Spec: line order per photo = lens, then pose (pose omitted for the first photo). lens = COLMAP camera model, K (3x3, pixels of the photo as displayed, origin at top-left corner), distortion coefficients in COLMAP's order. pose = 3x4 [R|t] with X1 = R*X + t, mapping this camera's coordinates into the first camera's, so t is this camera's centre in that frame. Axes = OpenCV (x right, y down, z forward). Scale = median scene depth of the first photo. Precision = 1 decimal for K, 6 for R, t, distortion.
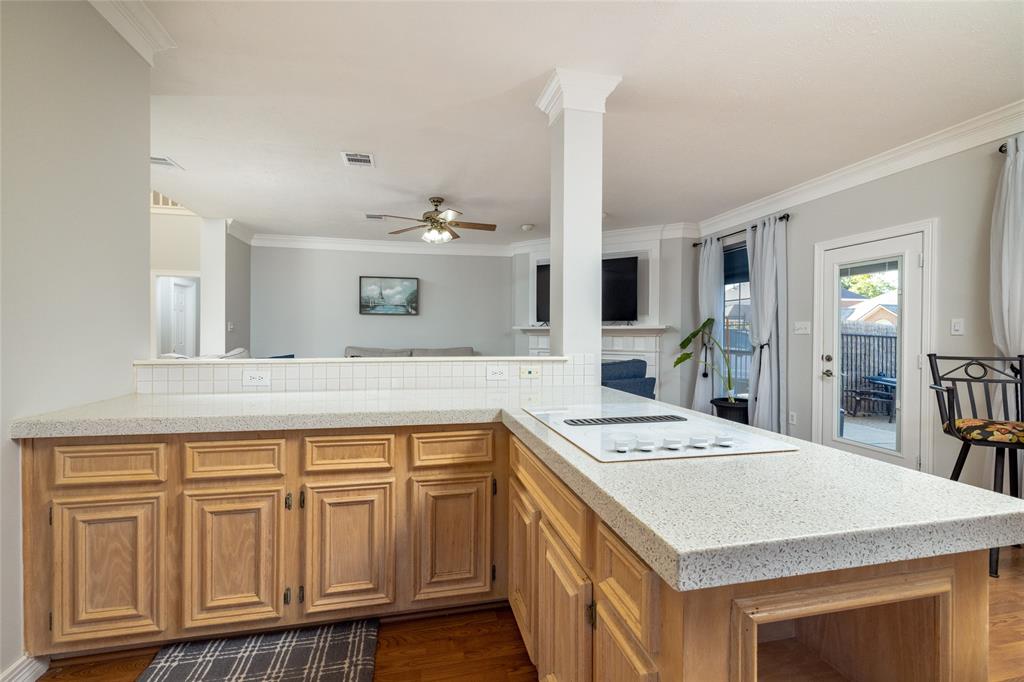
lens RADIAL K [[425.5, 0, 504.7], [0, 425.5, 337.1], [0, 0, 1]] dist [0.001102, -0.000720]
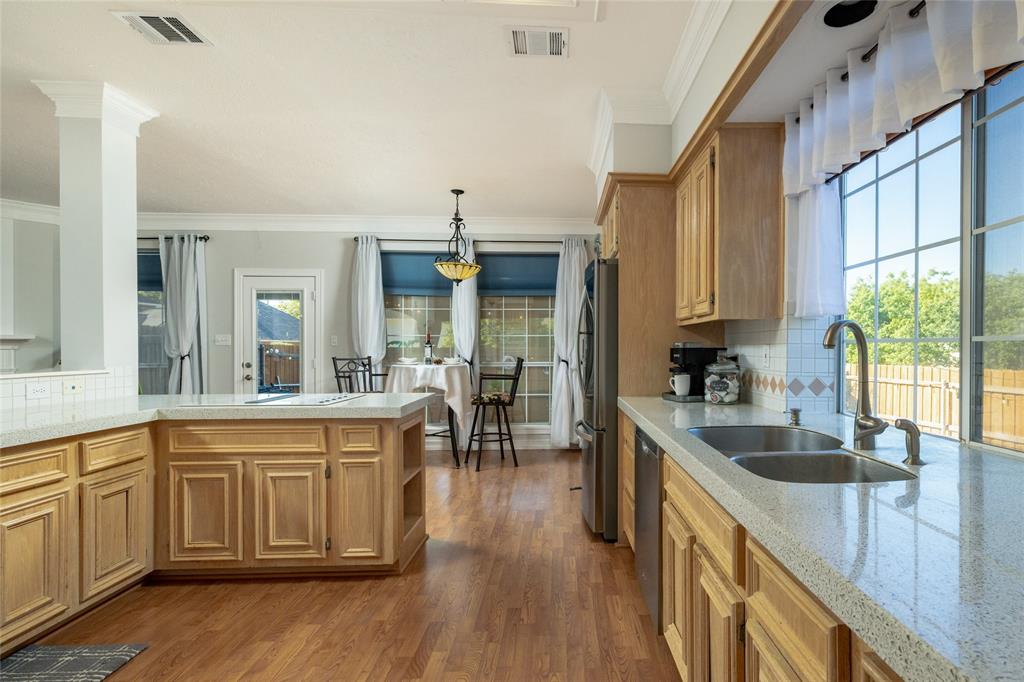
lens RADIAL K [[513.9, 0, 578.9], [0, 513.9, 349.1], [0, 0, 1]] dist [-0.001964, -0.000201]
pose [[0.169645, -0.010978, 0.985444, -0.516162], [0.009937, 0.999906, 0.009428, -0.000901], [-0.985455, 0.008193, 0.169739, -0.176726]]
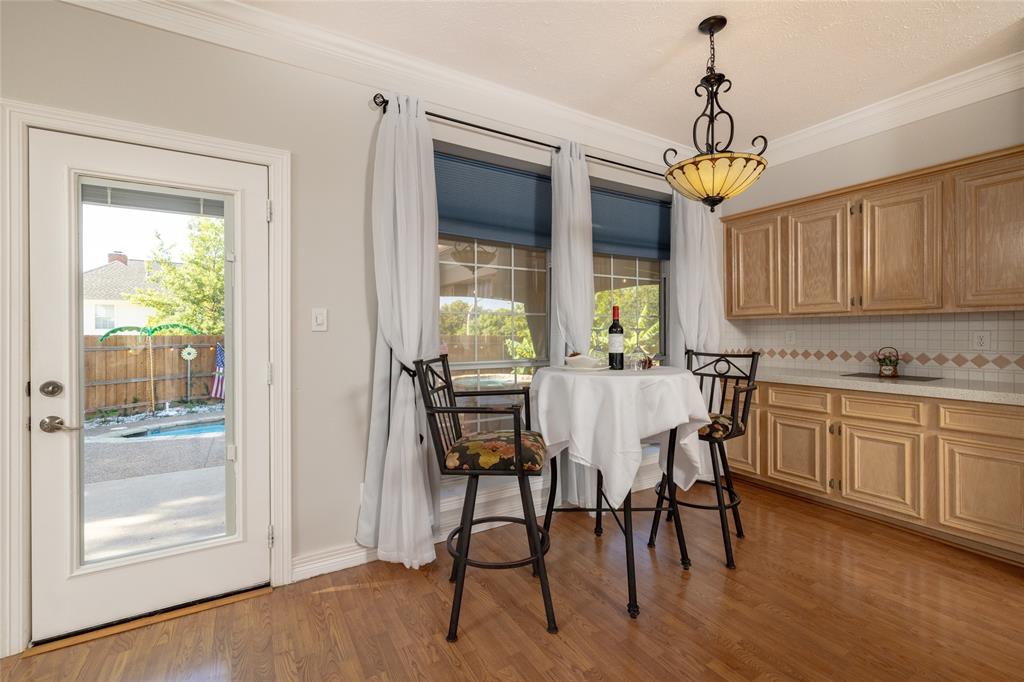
lens RADIAL K [[439.7, 0, 509.8], [0, 439.7, 333.9], [0, 0, 1]] dist [0.001256, 0.000120]
pose [[-0.310480, -0.003357, 0.950574, 0.207729], [0.008701, 0.999942, 0.006373, -0.002339], [-0.950540, 0.010250, -0.310433, 0.696332]]
